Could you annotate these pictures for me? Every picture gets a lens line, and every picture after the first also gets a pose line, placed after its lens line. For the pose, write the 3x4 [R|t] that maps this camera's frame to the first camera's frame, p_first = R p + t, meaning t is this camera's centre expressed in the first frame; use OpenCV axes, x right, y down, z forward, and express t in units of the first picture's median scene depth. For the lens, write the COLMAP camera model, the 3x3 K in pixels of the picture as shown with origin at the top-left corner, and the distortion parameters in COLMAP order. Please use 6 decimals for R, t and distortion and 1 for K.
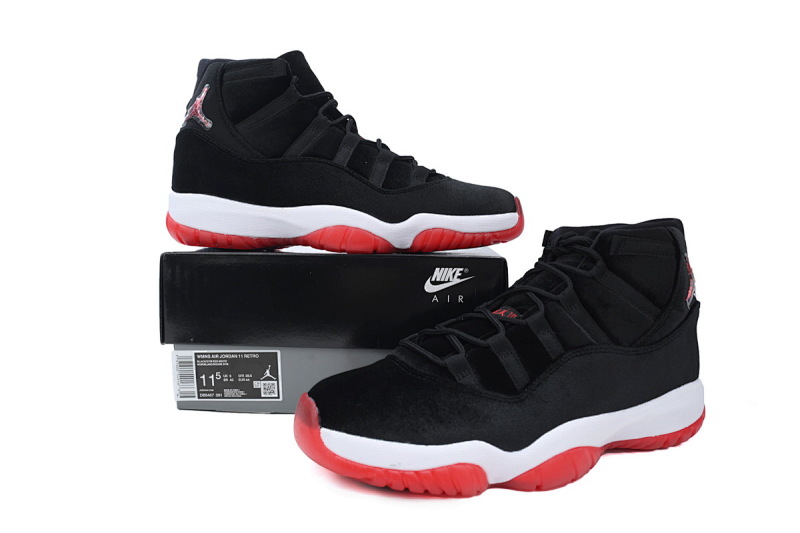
lens RADIAL K [[589.4, 0, 400.0], [0, 589.4, 266.5], [0, 0, 1]] dist [0.001421, 0.001827]
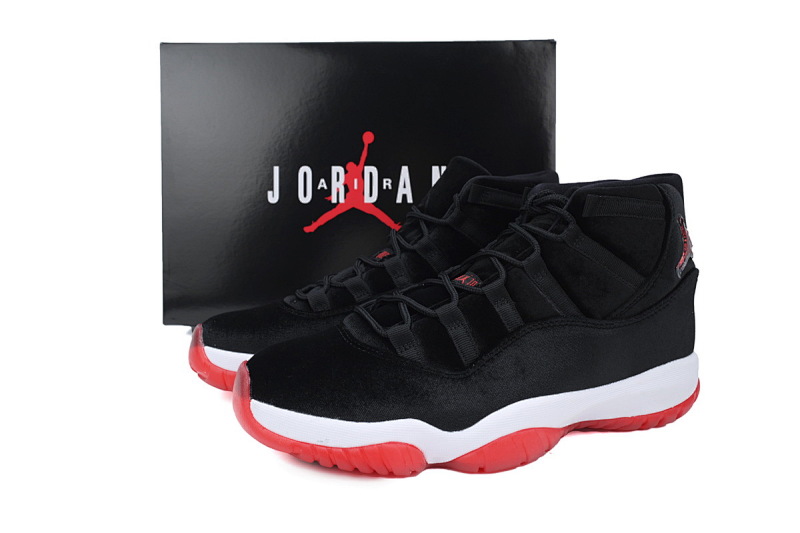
lens RADIAL K [[589.4, 0, 400.0], [0, 589.4, 266.5], [0, 0, 1]] dist [0.001421, 0.001827]
pose [[0.993734, 0.012244, -0.111098, 0.186808], [-0.002728, 0.996342, 0.085407, -0.020603], [0.111738, -0.084569, 0.990133, 0.085691]]
